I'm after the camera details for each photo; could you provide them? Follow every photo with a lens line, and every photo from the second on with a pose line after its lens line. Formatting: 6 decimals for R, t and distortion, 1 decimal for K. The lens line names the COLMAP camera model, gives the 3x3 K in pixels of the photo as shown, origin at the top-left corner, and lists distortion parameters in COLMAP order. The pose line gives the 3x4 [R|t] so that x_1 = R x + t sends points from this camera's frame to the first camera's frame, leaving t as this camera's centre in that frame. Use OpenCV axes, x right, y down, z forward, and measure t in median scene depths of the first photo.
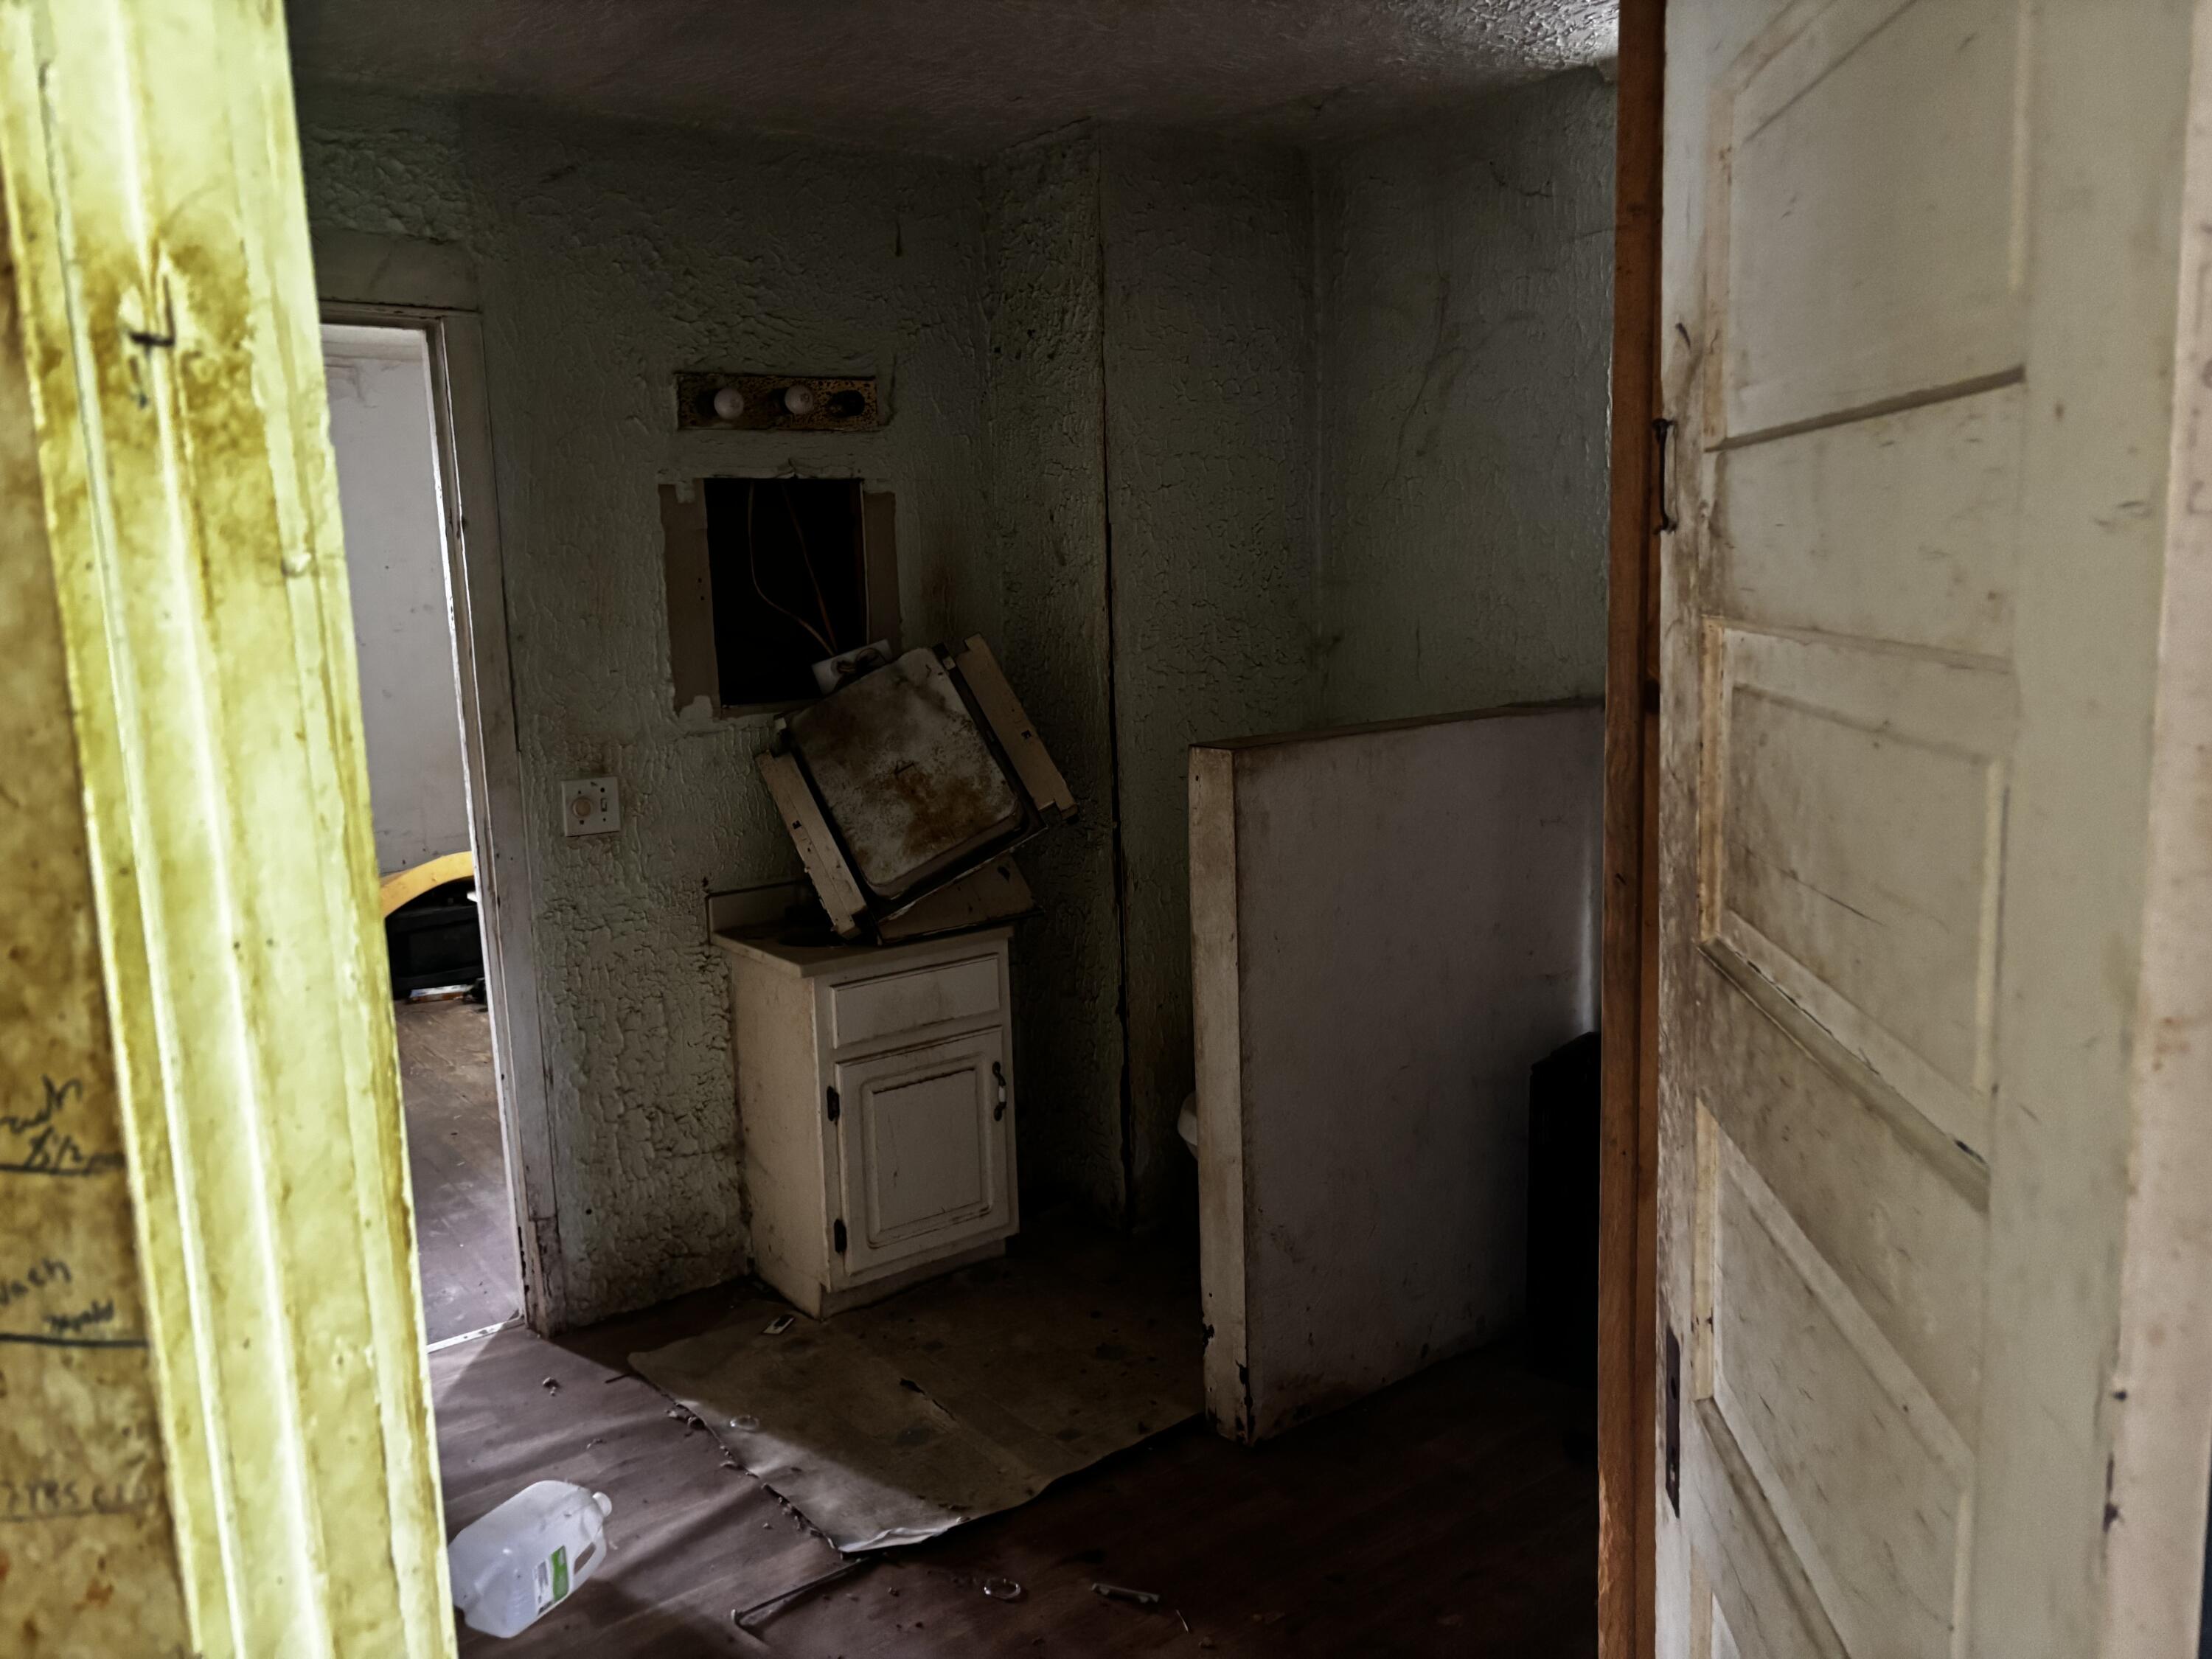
lens RADIAL K [[1675.7, 0, 1105.9], [0, 1675.7, 827.5], [0, 0, 1]] dist [0.002245, -0.000420]
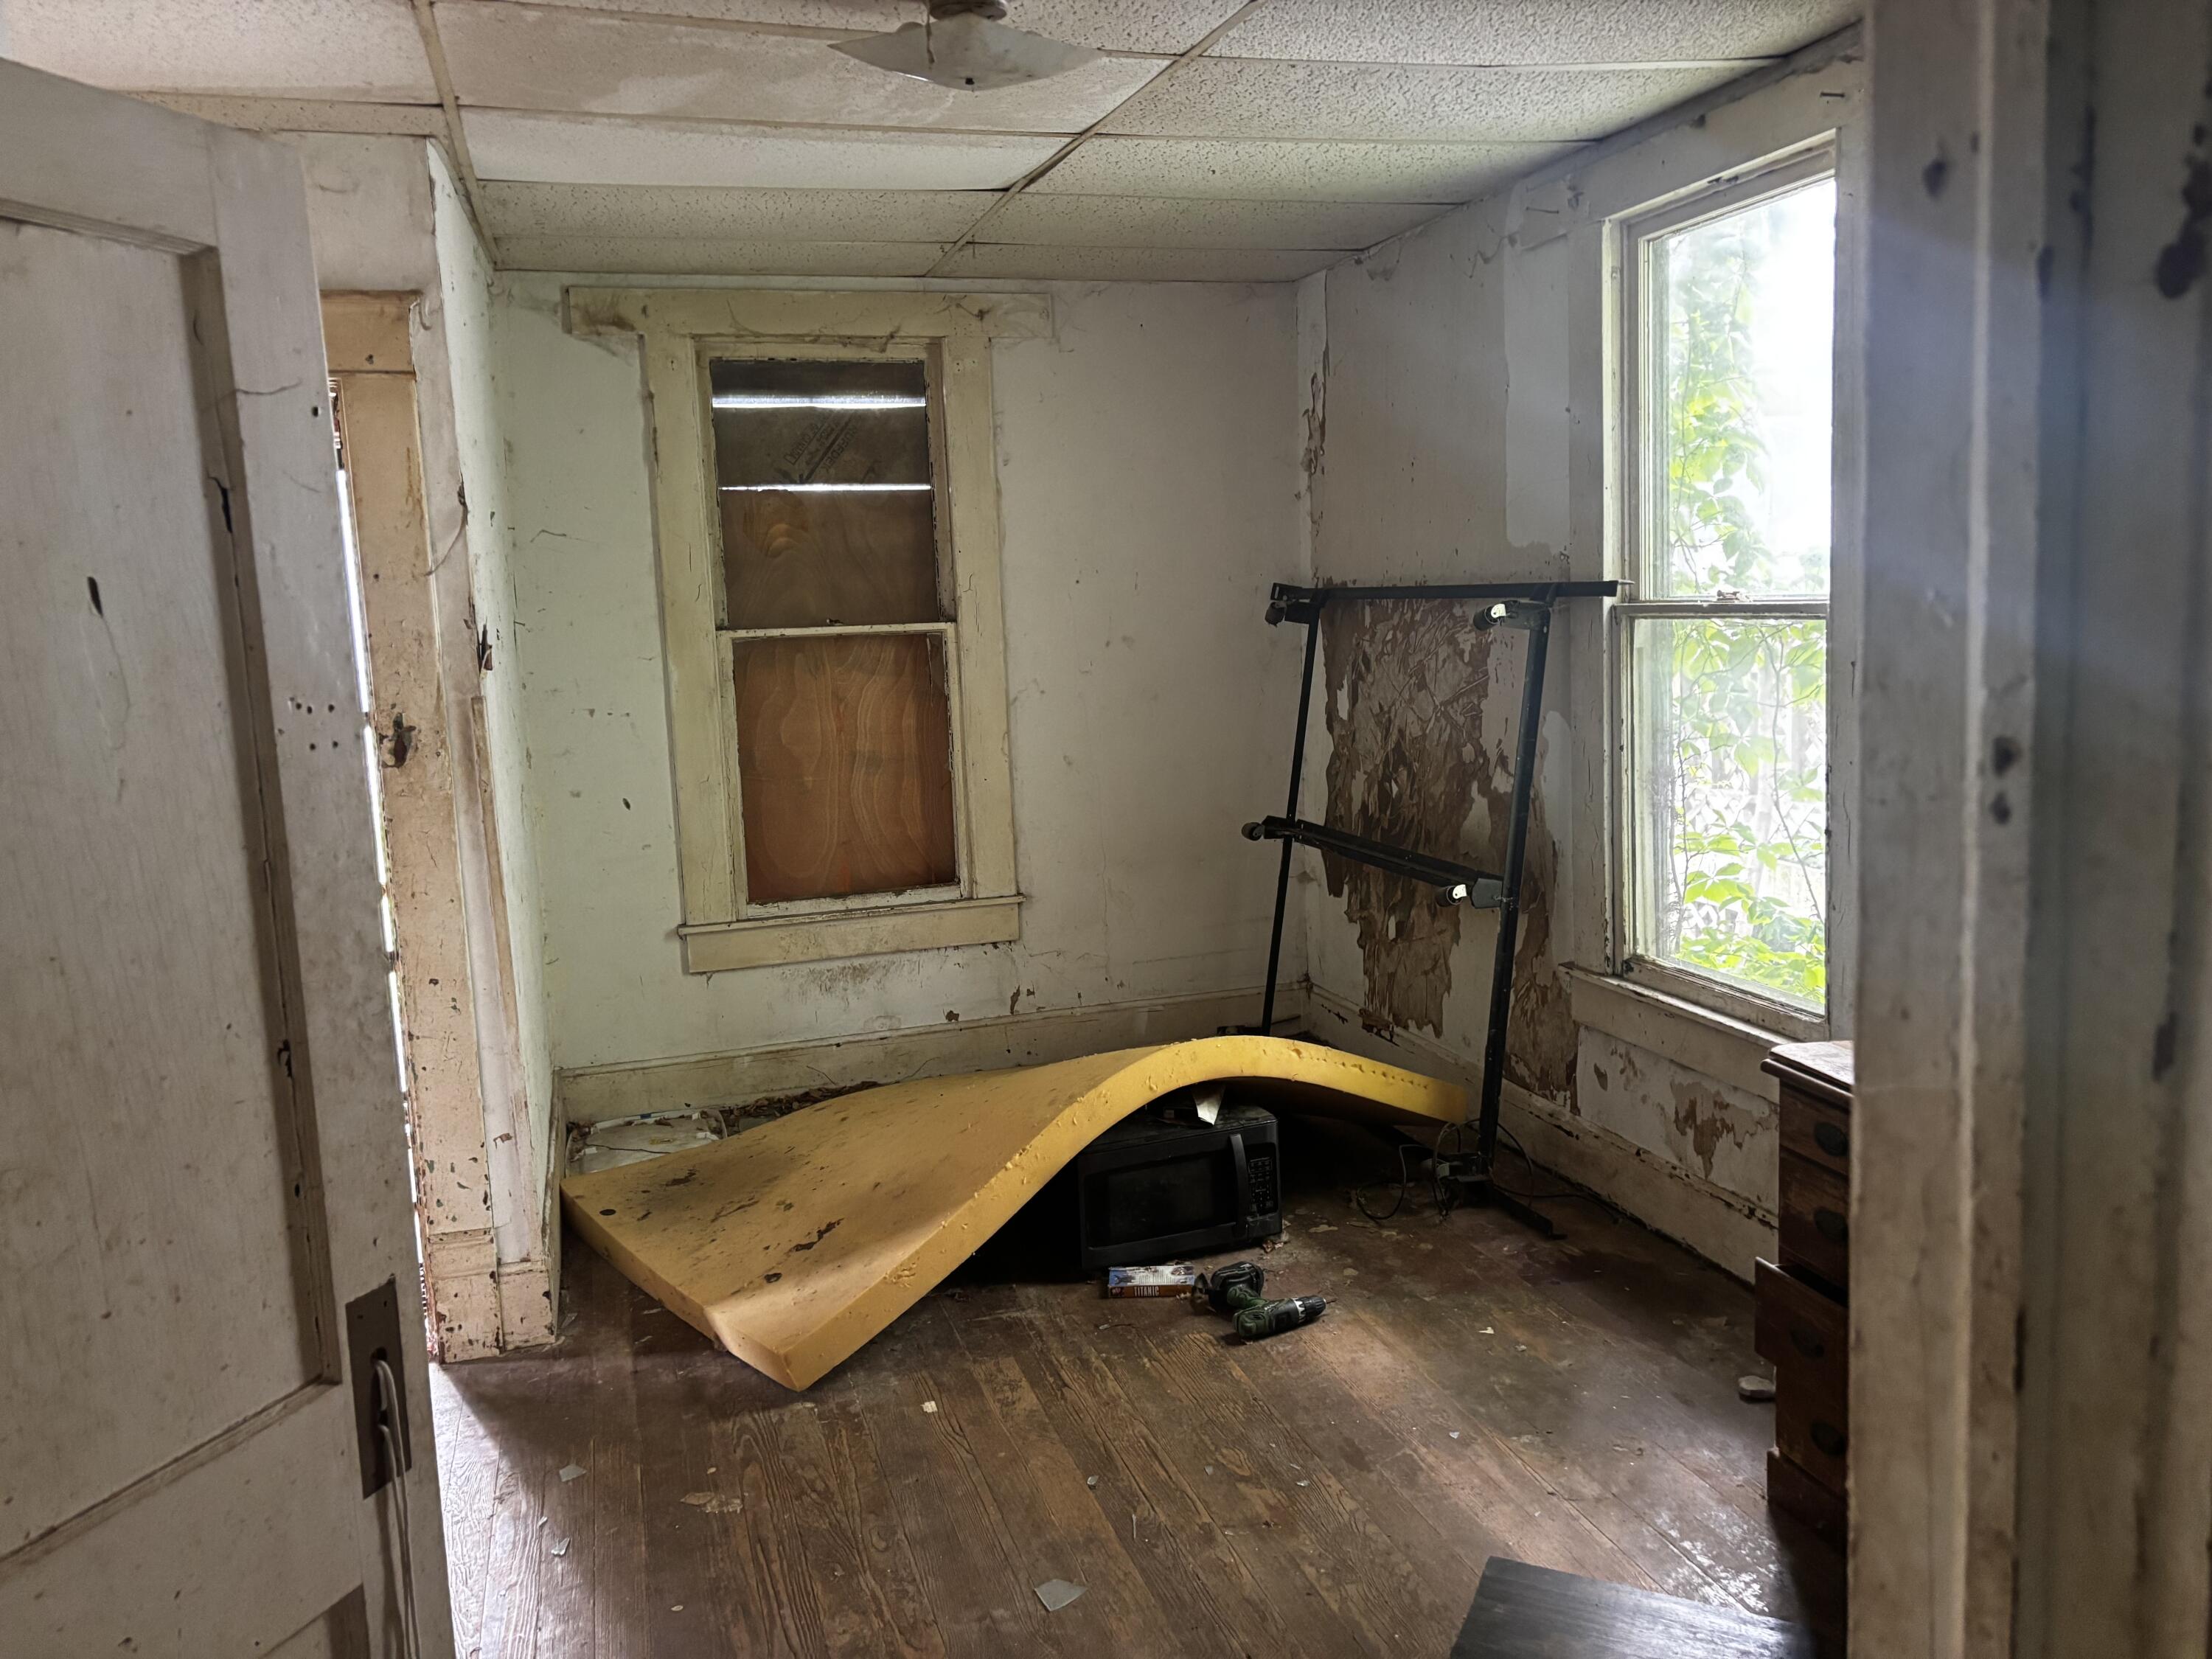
lens RADIAL K [[1675.7, 0, 1107.4], [0, 1675.7, 825.5], [0, 0, 1]] dist [0.002245, -0.000420]
pose [[0.940369, 0.041883, -0.337569, -0.217524], [-0.047438, 0.998840, -0.008222, -0.057628], [0.336833, 0.023745, 0.941265, 0.427860]]
